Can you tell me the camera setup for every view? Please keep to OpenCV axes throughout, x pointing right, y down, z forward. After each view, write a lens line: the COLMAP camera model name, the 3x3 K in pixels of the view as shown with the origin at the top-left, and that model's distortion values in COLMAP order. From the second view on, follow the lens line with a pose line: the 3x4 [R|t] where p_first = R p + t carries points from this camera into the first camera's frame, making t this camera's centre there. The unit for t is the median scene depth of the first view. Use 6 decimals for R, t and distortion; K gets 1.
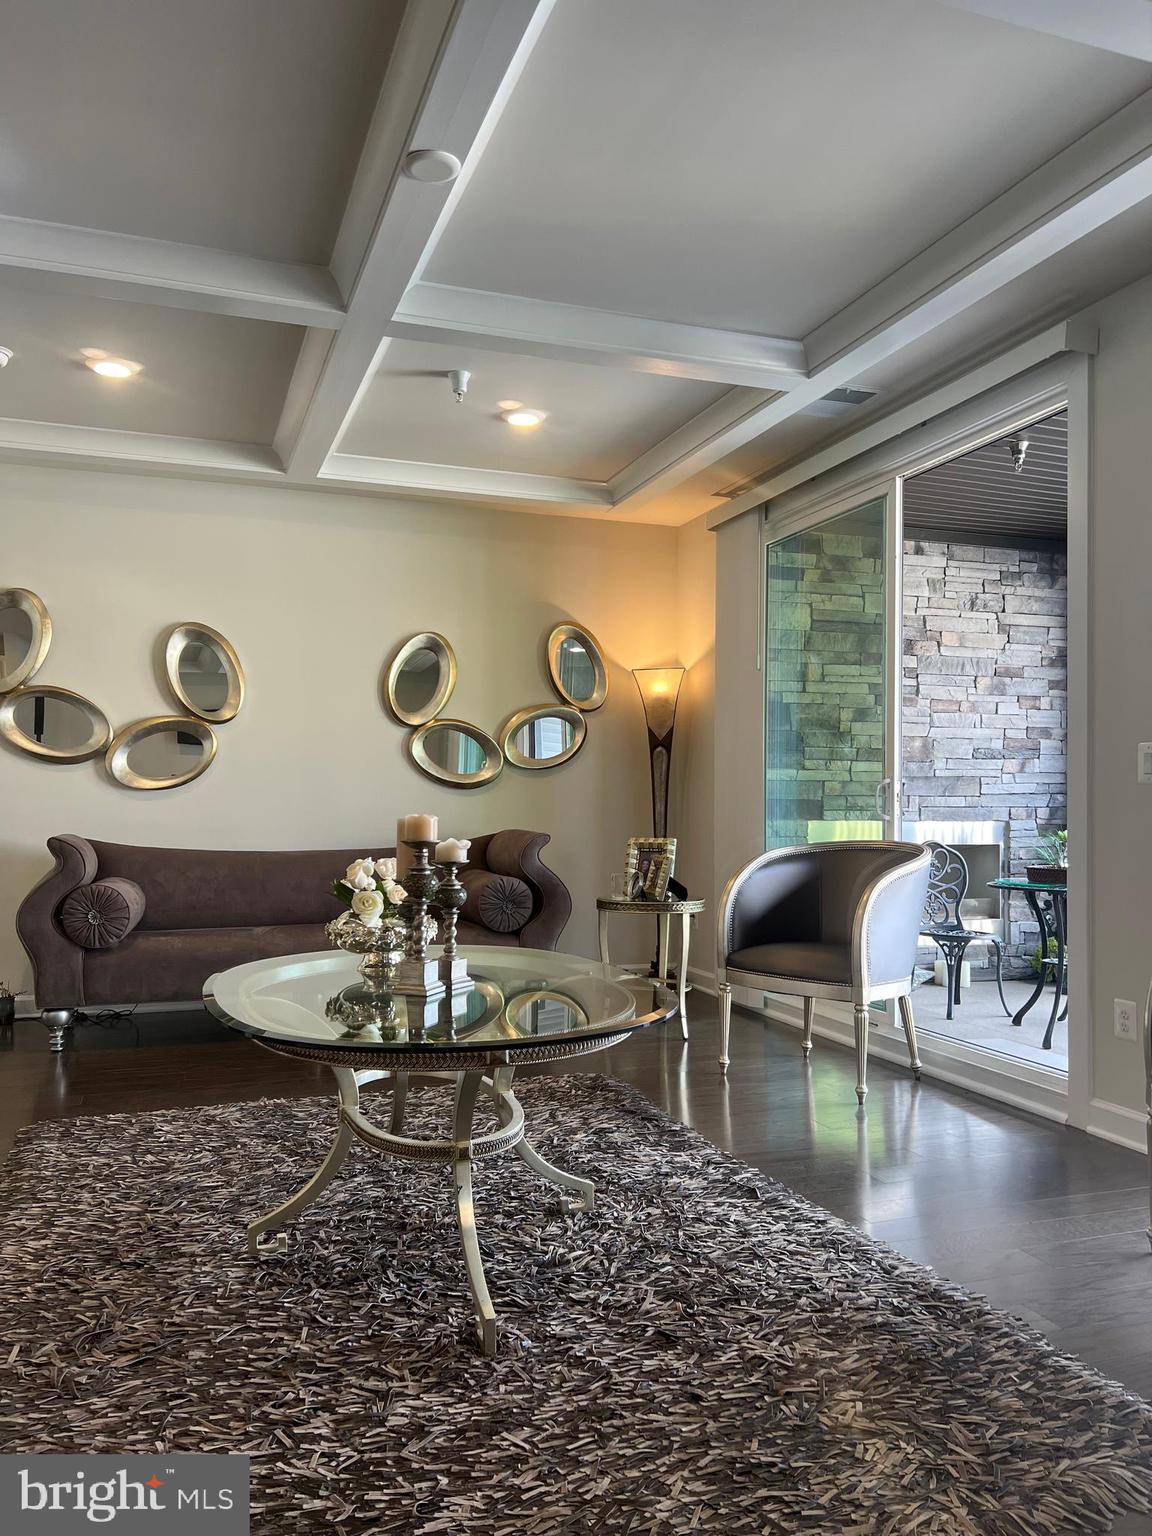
lens RADIAL K [[1151.9, 0, 569.0], [0, 1151.9, 785.3], [0, 0, 1]] dist [0.049300, -0.049691]
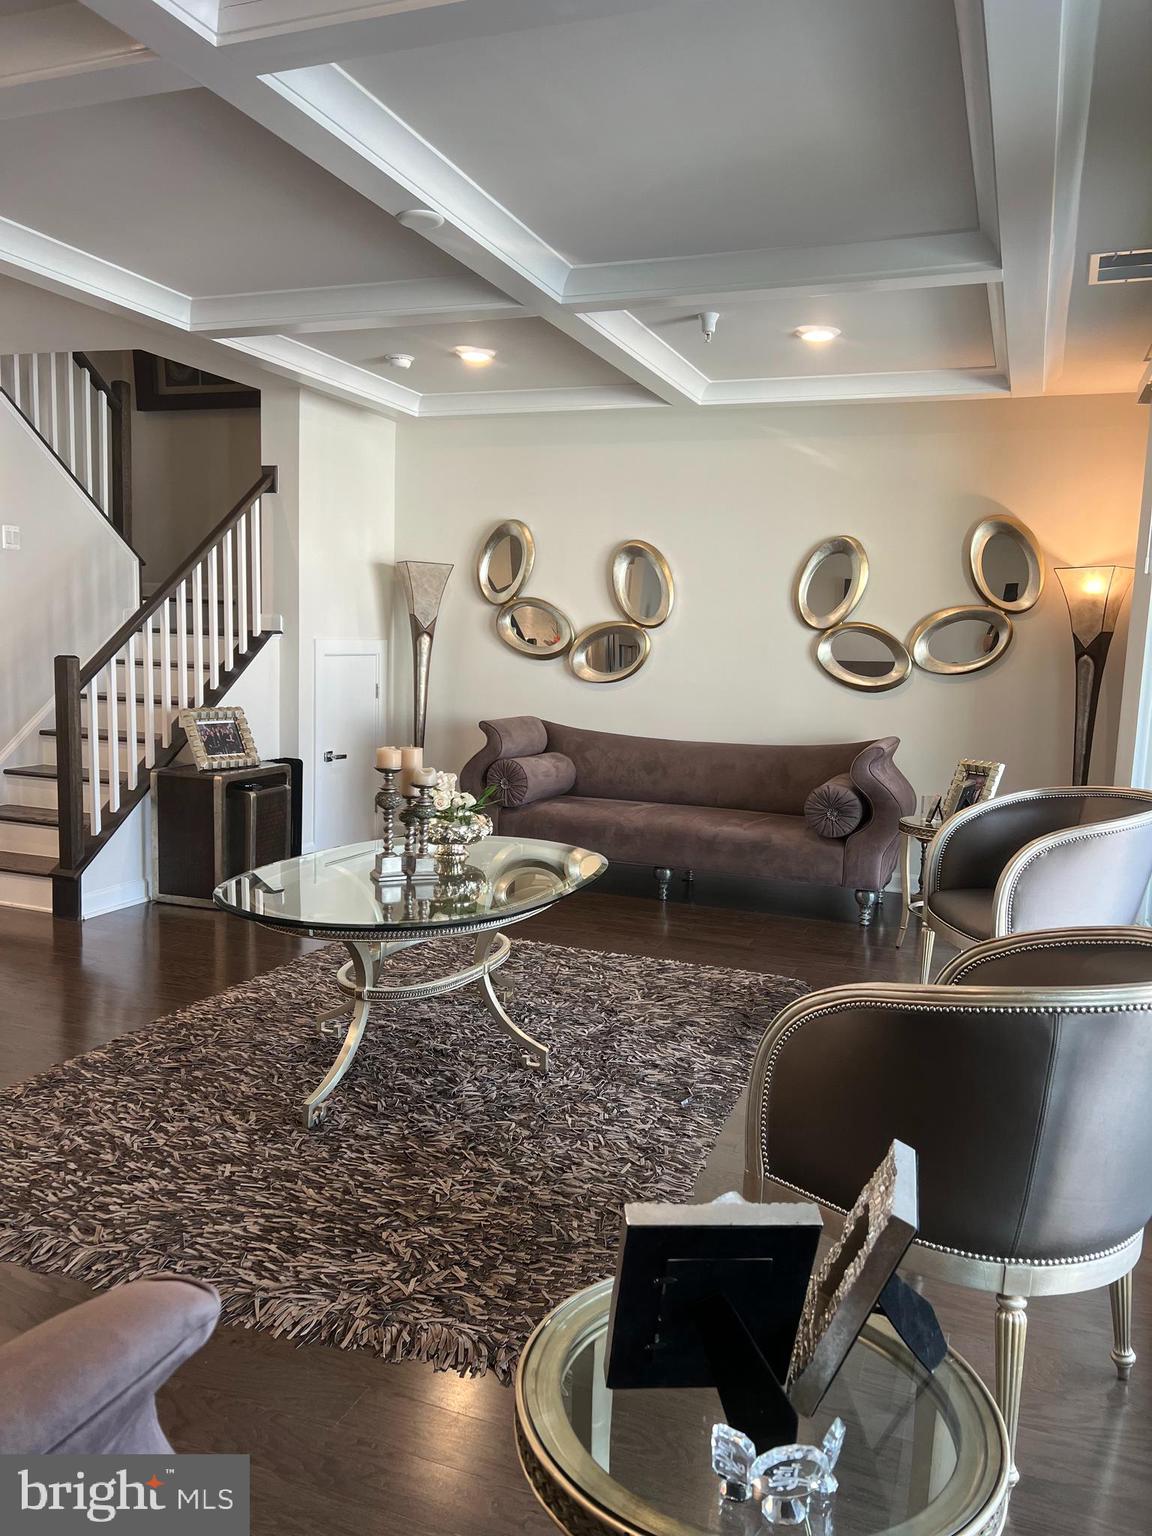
lens RADIAL K [[1150.0, 0, 570.2], [0, 1150.0, 780.0], [0, 0, 1]] dist [0.053543, -0.051154]
pose [[0.754232, 0.099792, -0.648981, 0.542289], [-0.017156, 0.991041, 0.132452, -0.070741], [0.656384, -0.088766, 0.749187, 0.082792]]
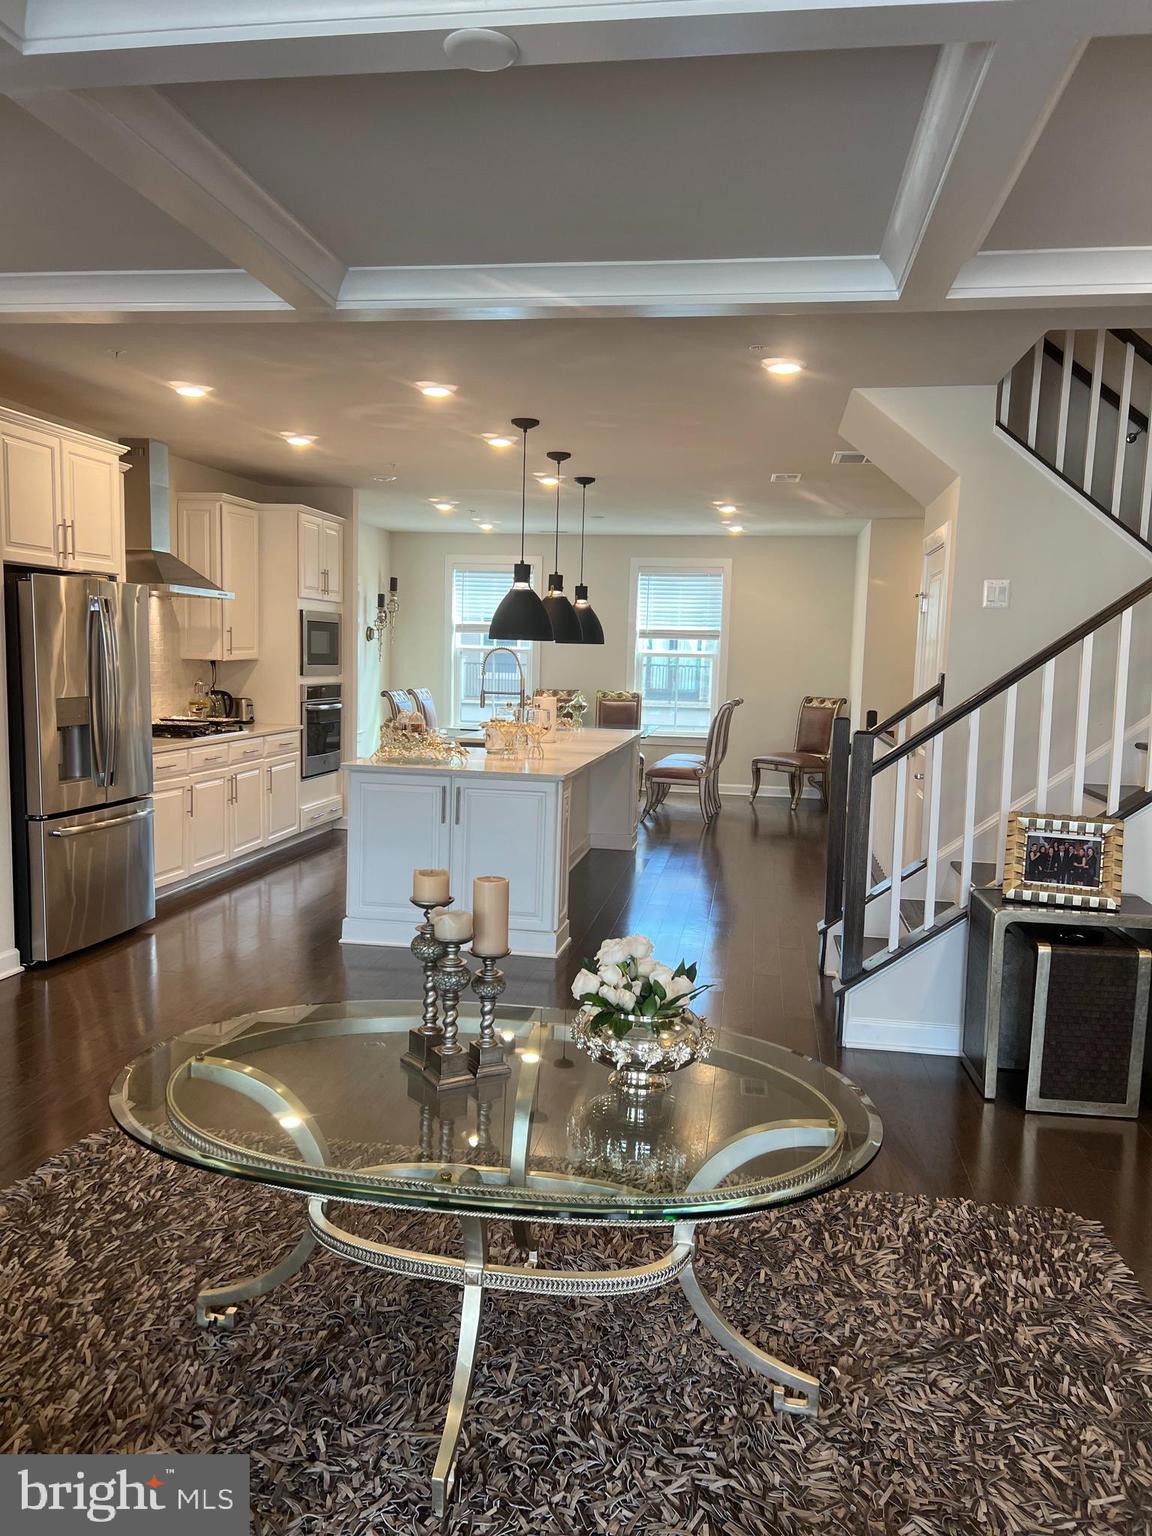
lens RADIAL K [[1151.9, 0, 569.0], [0, 1151.9, 785.3], [0, 0, 1]] dist [0.049300, -0.049691]
pose [[-0.482670, 0.081556, -0.871997, 0.357686], [-0.020246, 0.994350, 0.104205, -0.083101], [0.875568, 0.067951, -0.478291, 0.918498]]
